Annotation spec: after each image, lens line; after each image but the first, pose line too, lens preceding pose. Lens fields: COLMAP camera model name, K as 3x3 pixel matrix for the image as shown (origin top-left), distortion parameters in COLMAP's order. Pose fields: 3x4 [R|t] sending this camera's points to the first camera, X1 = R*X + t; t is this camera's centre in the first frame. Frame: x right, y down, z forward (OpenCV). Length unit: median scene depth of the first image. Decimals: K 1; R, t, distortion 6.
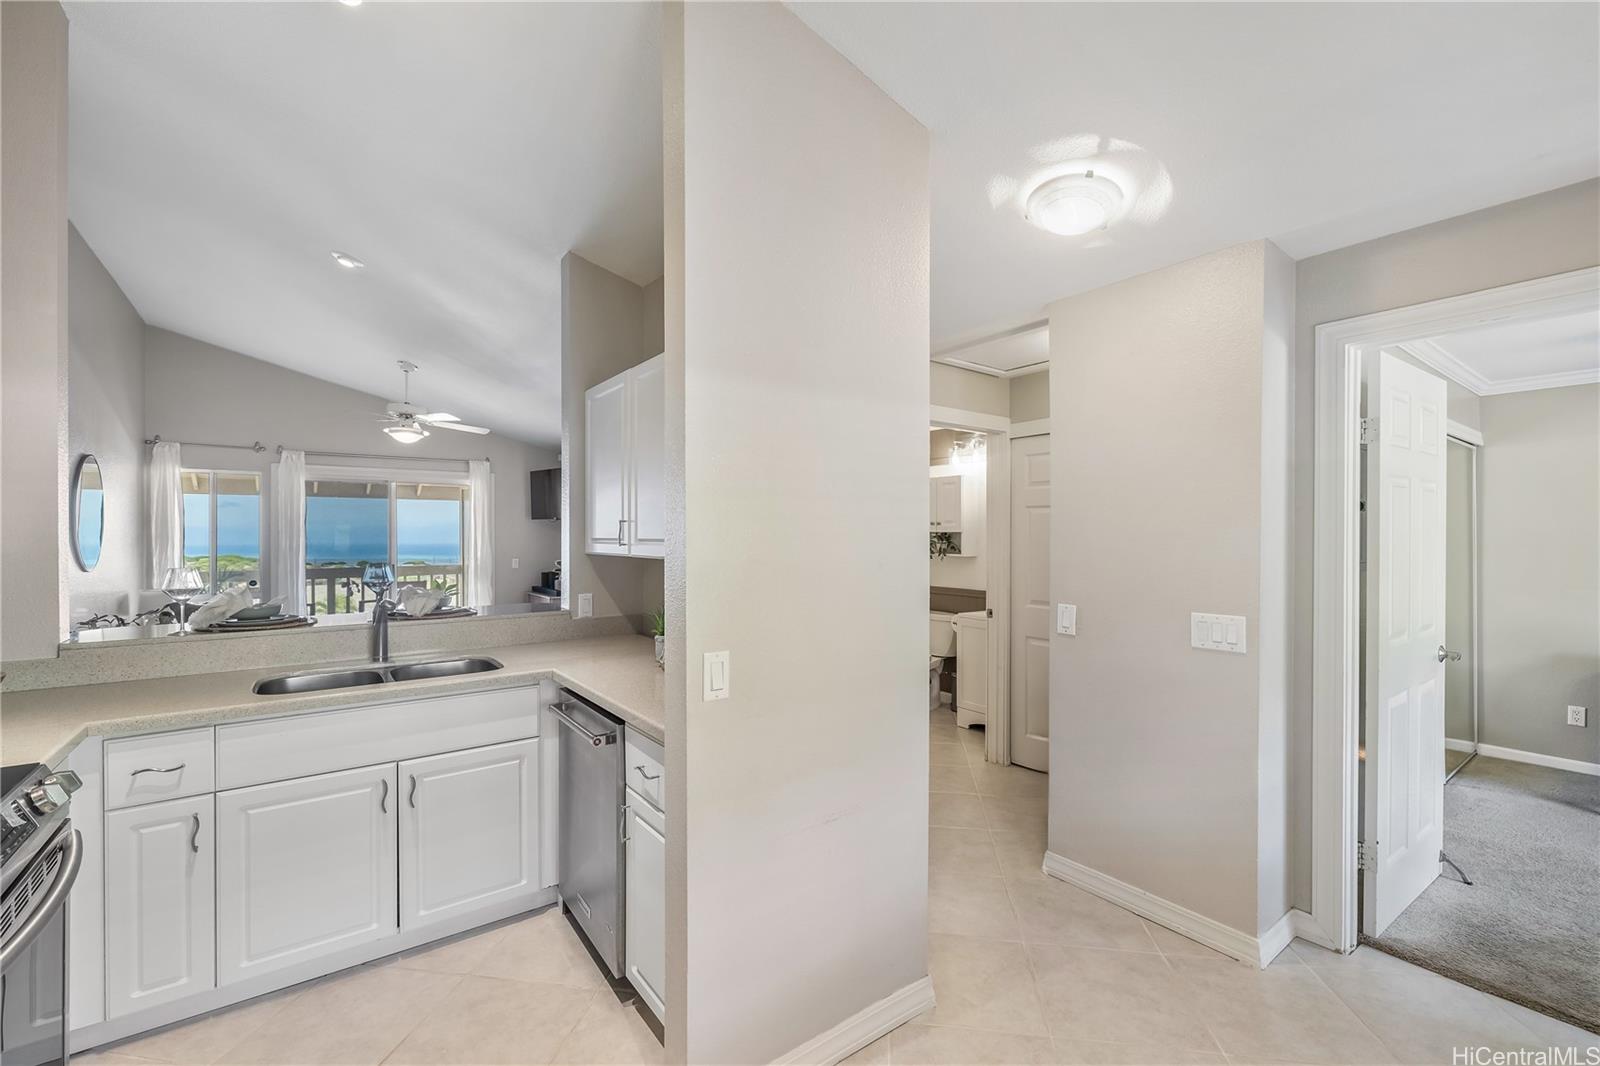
lens RADIAL K [[669.5, 0, 810.3], [0, 669.5, 536.5], [0, 0, 1]] dist [-0.000346, 0.000200]
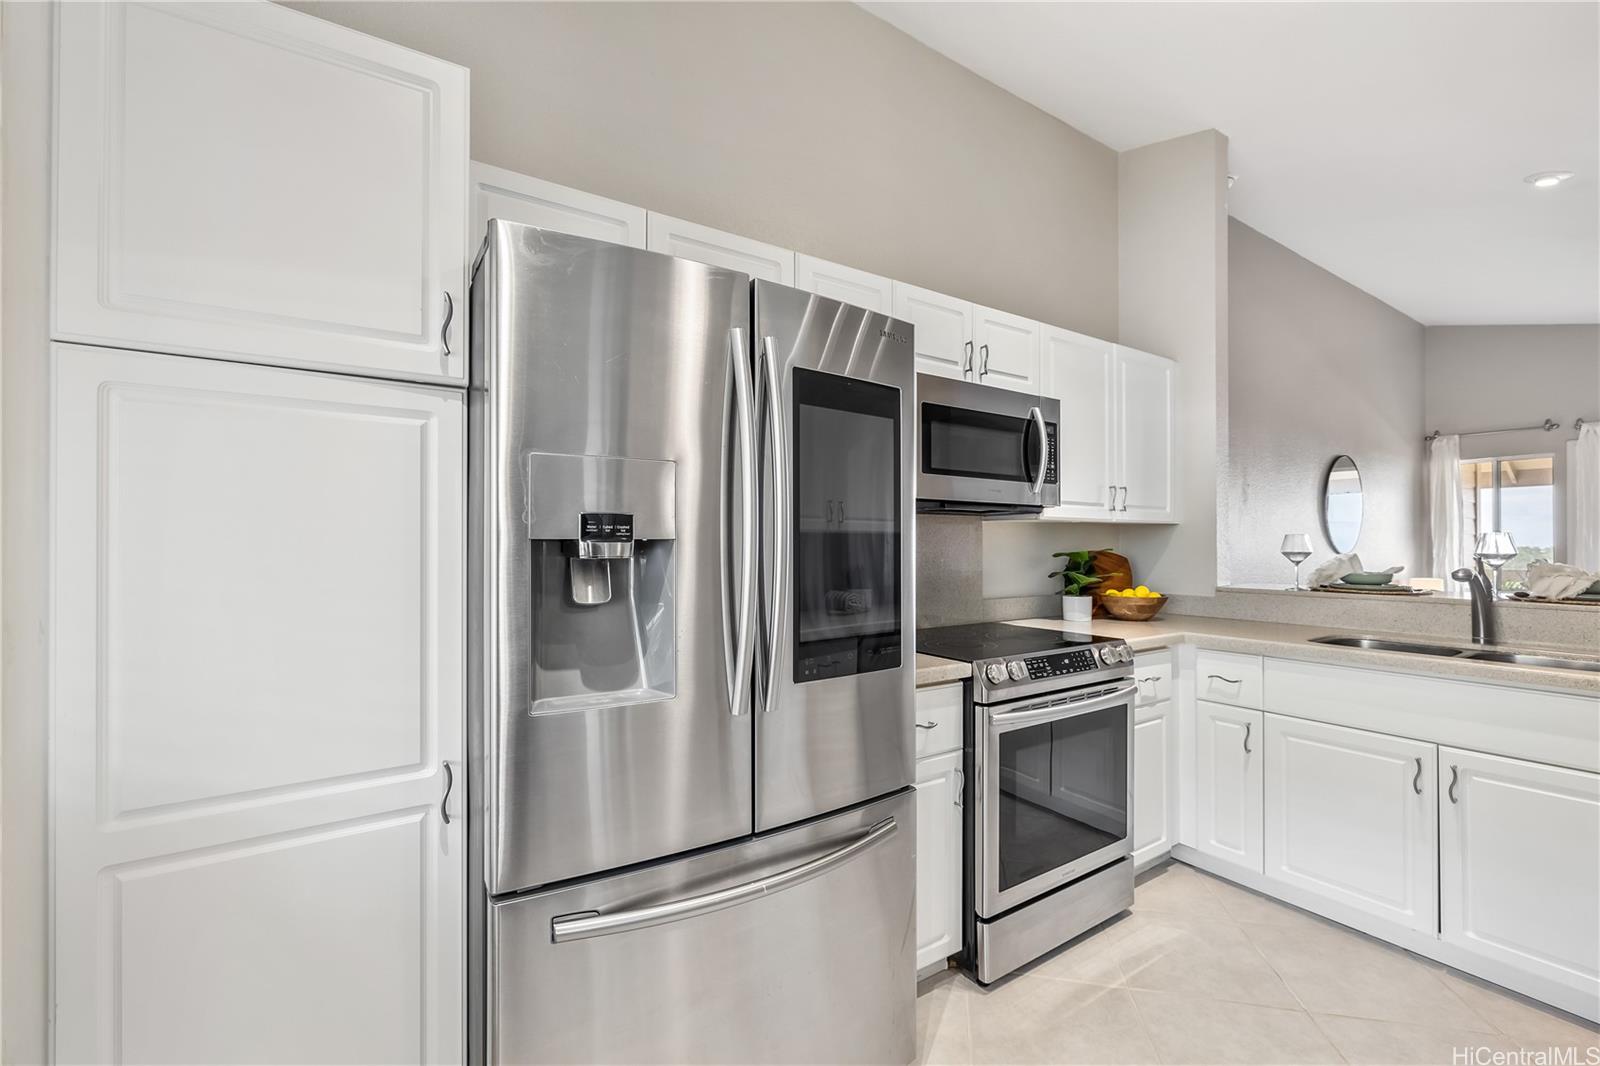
lens RADIAL K [[669.5, 0, 795.2], [0, 669.5, 541.3], [0, 0, 1]] dist [-0.000346, 0.000200]
pose [[-0.063835, -0.004398, -0.997951, 0.325899], [-0.002526, 0.999988, -0.004245, 0.071788], [0.997957, 0.002250, -0.063845, 0.203532]]
